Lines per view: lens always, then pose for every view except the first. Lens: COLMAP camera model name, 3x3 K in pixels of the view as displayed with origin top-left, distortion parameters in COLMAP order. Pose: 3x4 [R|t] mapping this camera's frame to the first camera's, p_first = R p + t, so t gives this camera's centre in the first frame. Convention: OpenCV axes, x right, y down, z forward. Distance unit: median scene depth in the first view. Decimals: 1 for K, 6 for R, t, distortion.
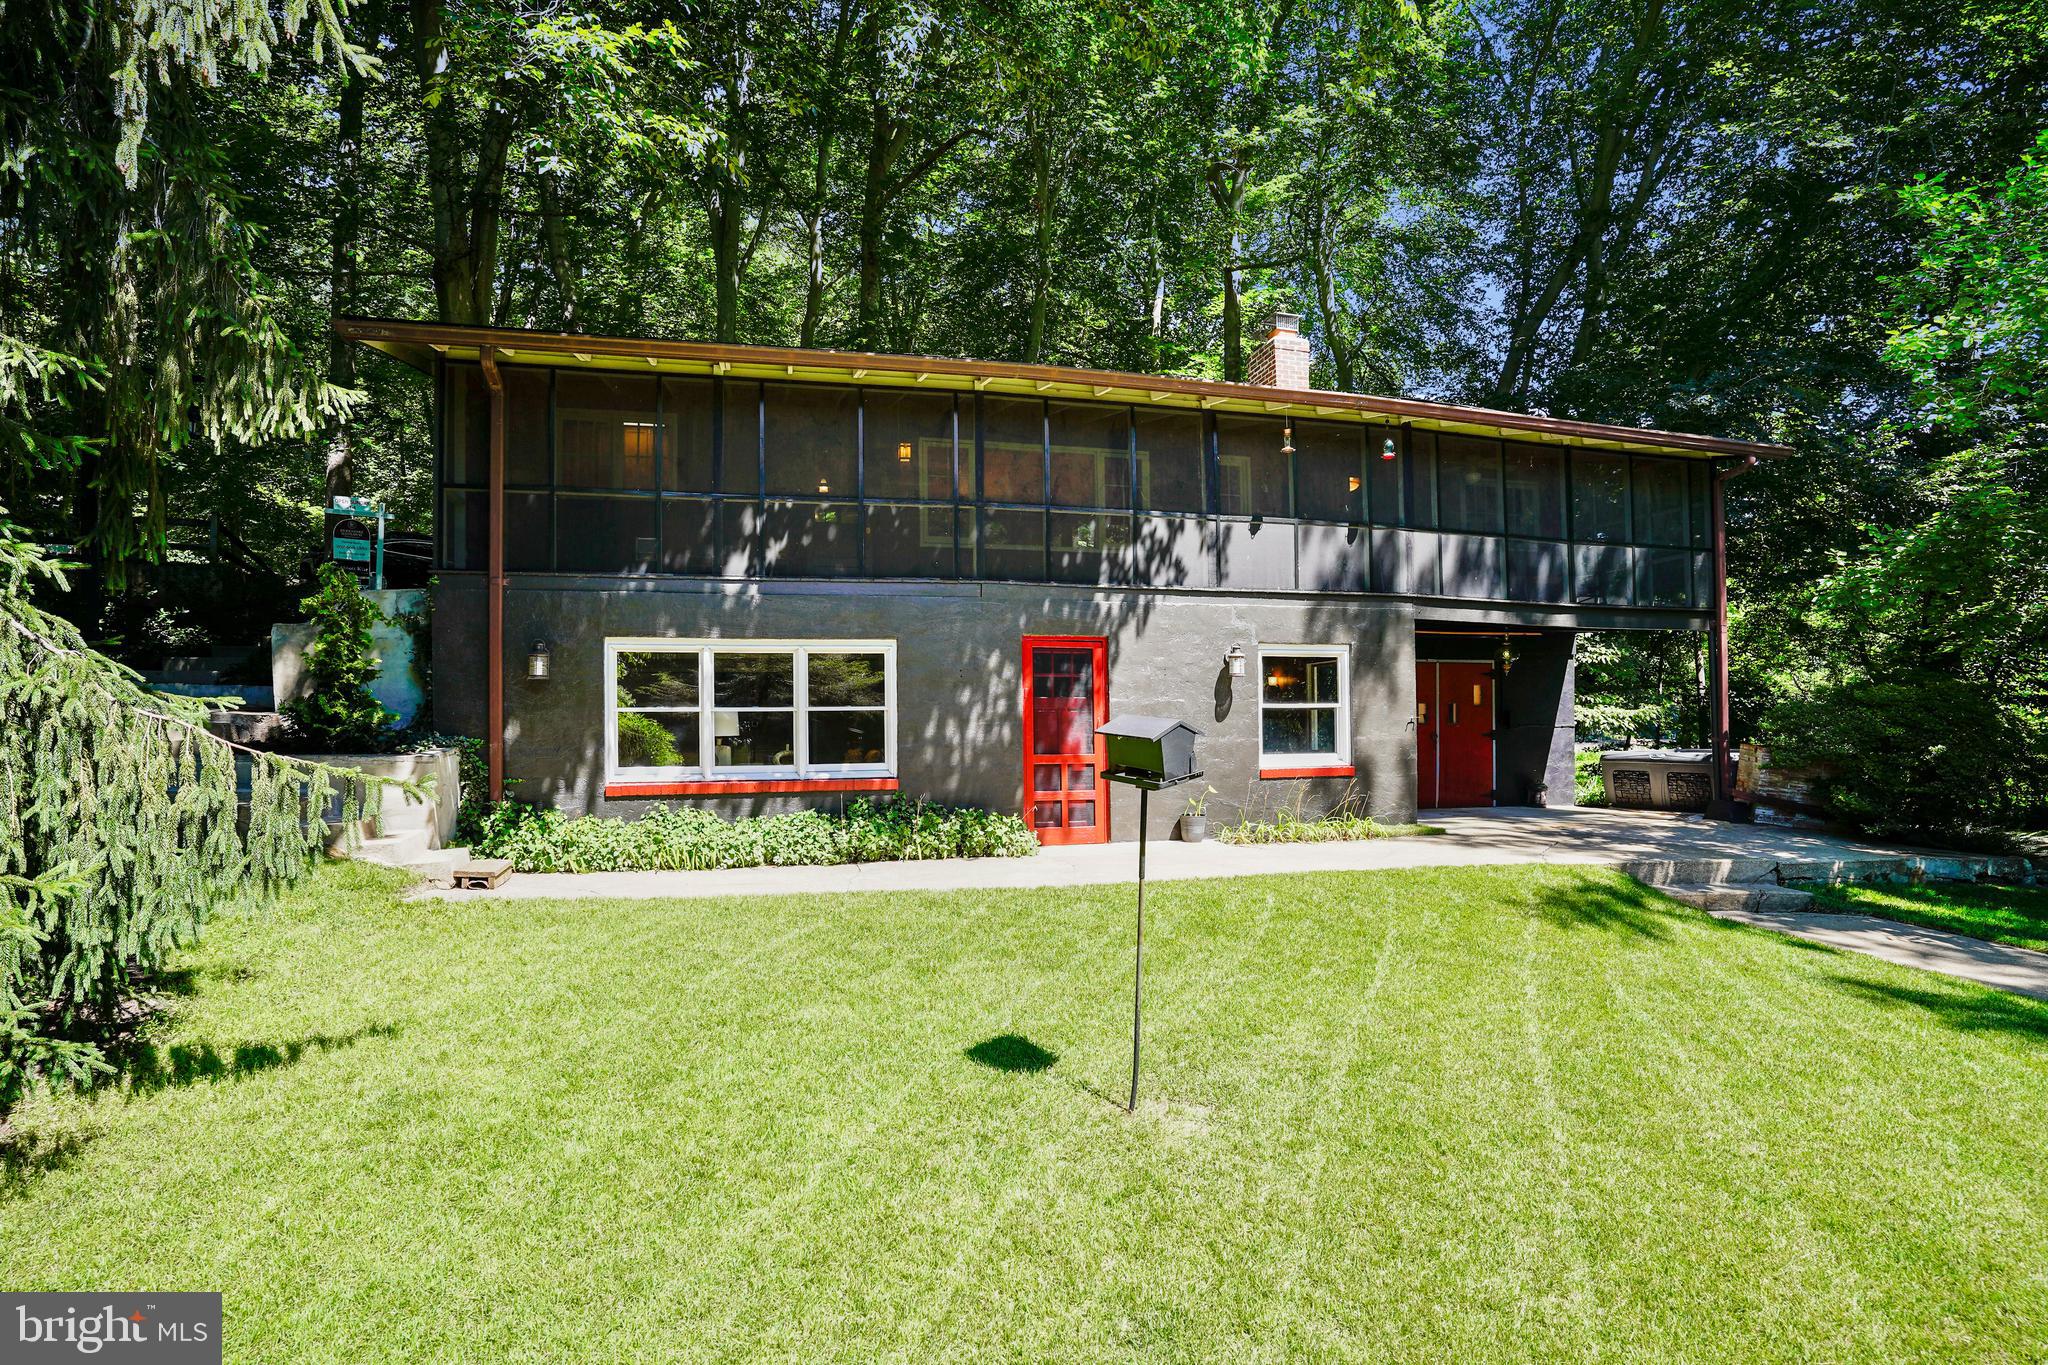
lens RADIAL K [[1055.4, 0, 1015.4], [0, 1055.4, 701.5], [0, 0, 1]] dist [-0.088373, 0.038845]
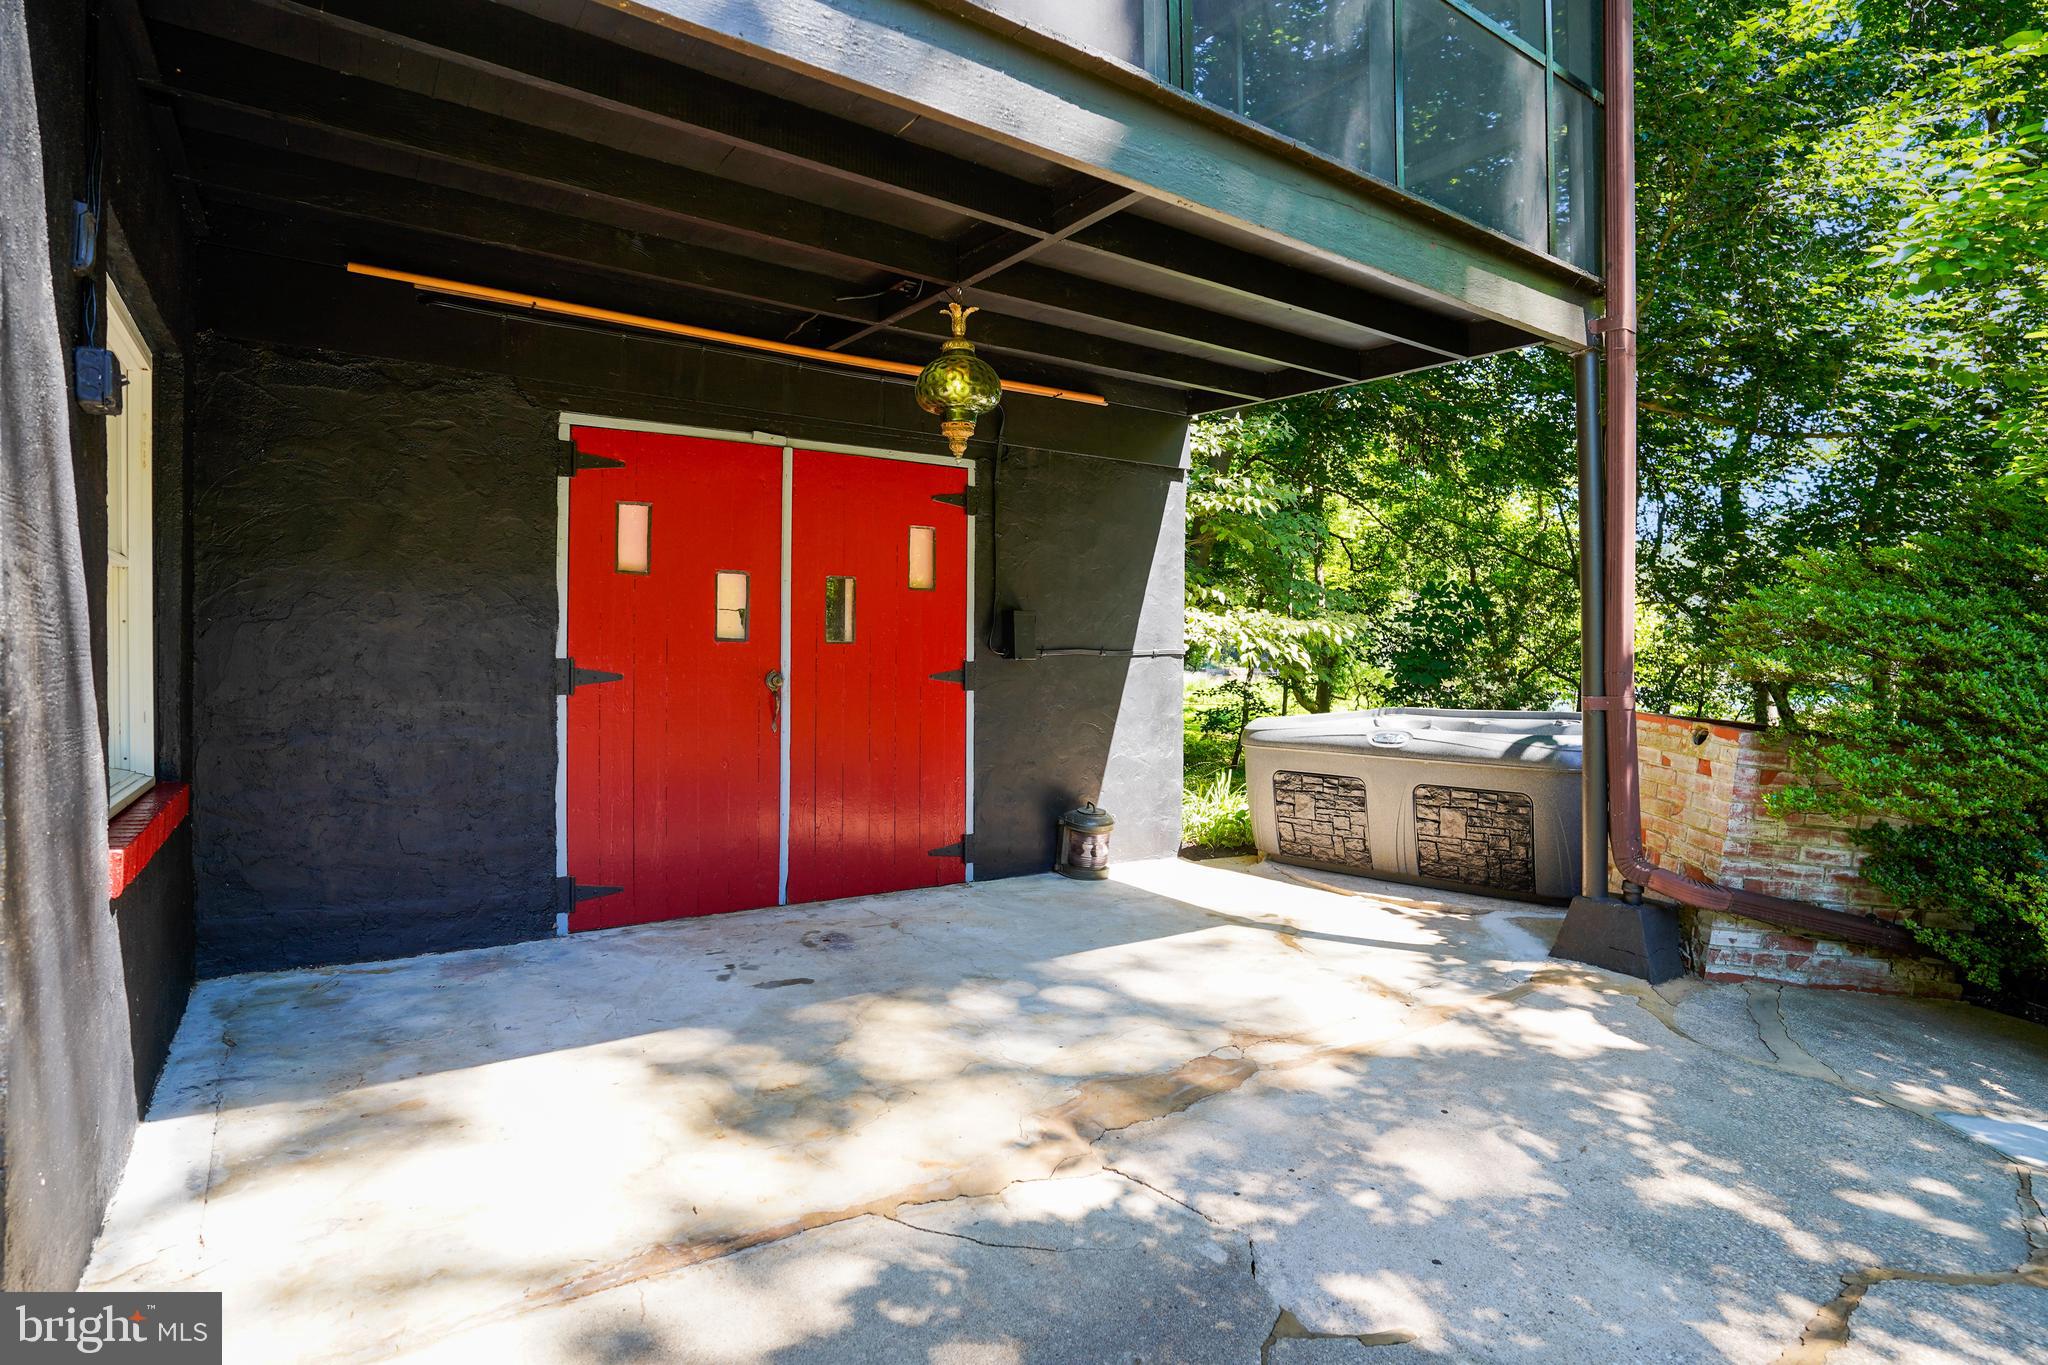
lens RADIAL K [[1033.2, 0, 1024.0], [0, 1033.2, 682.5], [0, 0, 1]] dist [-0.083310, 0.036526]
pose [[0.943238, 0.004285, 0.332091, 0.496704], [-0.021362, 0.998629, 0.047791, 0.023944], [-0.331430, -0.052172, 0.942036, 0.909968]]
